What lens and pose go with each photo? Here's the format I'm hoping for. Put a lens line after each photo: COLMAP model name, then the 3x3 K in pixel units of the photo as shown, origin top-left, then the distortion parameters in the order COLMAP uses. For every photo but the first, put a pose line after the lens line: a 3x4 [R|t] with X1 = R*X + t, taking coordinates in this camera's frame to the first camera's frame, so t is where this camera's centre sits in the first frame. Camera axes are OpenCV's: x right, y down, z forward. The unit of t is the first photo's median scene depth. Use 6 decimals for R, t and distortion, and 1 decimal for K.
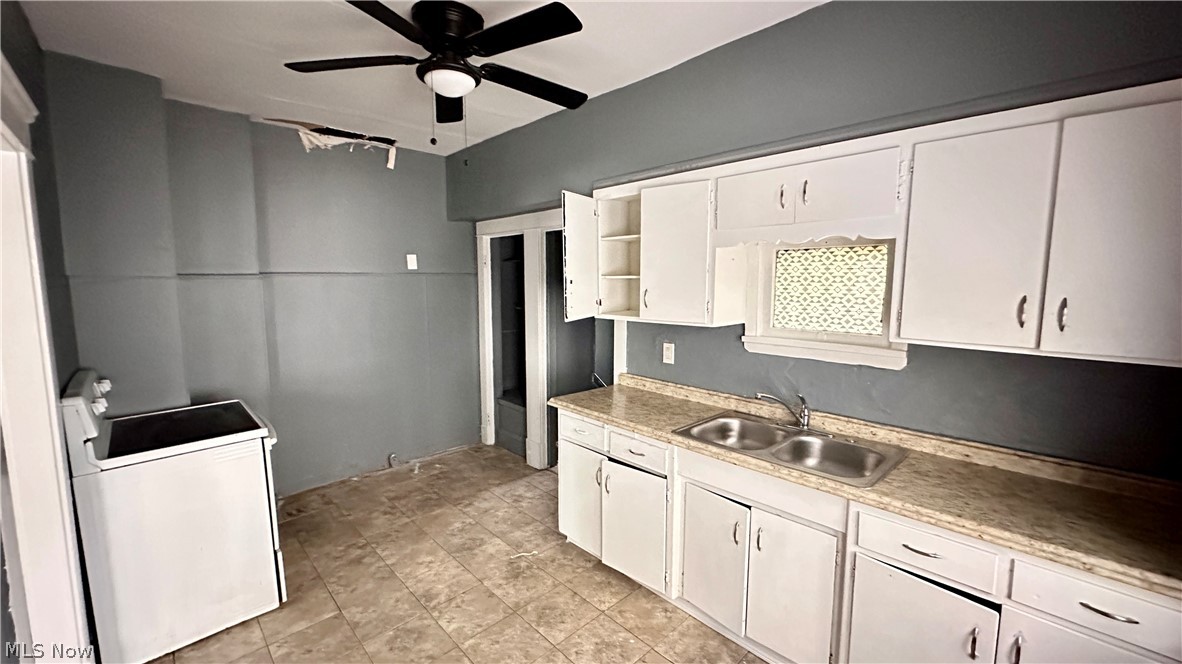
lens RADIAL K [[471.6, 0, 590.6], [0, 471.6, 335.2], [0, 0, 1]] dist [-0.002269, 0.001106]
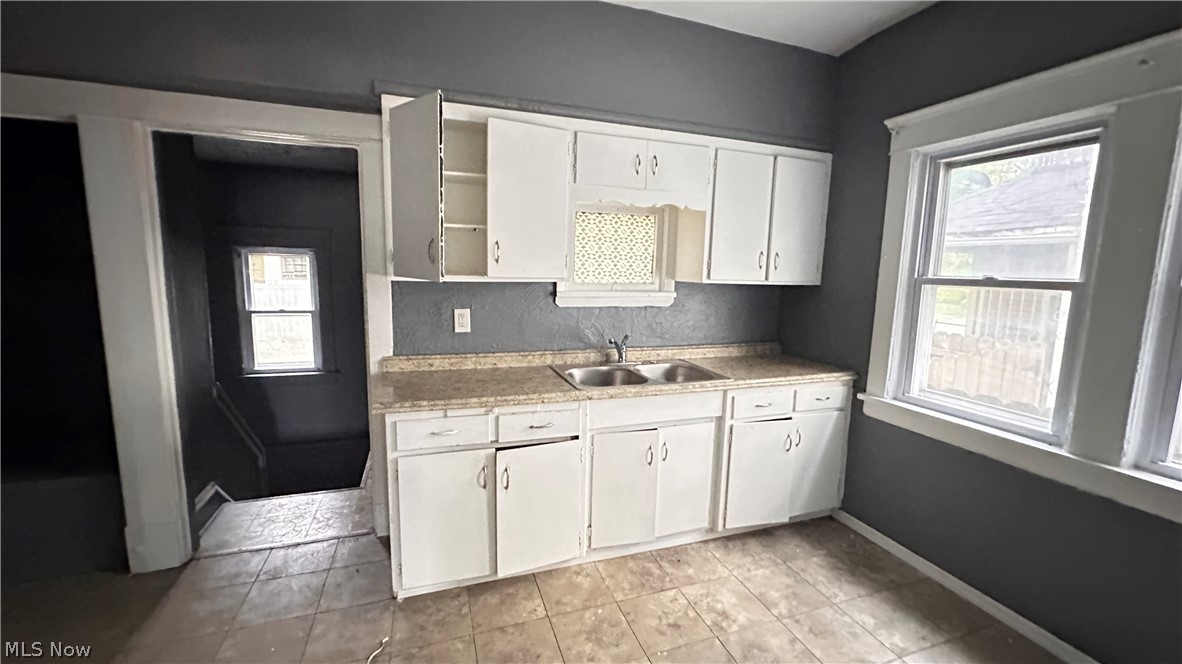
lens RADIAL K [[471.6, 0, 591.5], [0, 471.6, 334.2], [0, 0, 1]] dist [-0.002269, 0.001106]
pose [[0.413962, -0.122553, 0.902007, -0.638540], [0.085413, 0.991754, 0.095548, 0.001746], [-0.906278, 0.037490, 0.421016, 0.534669]]
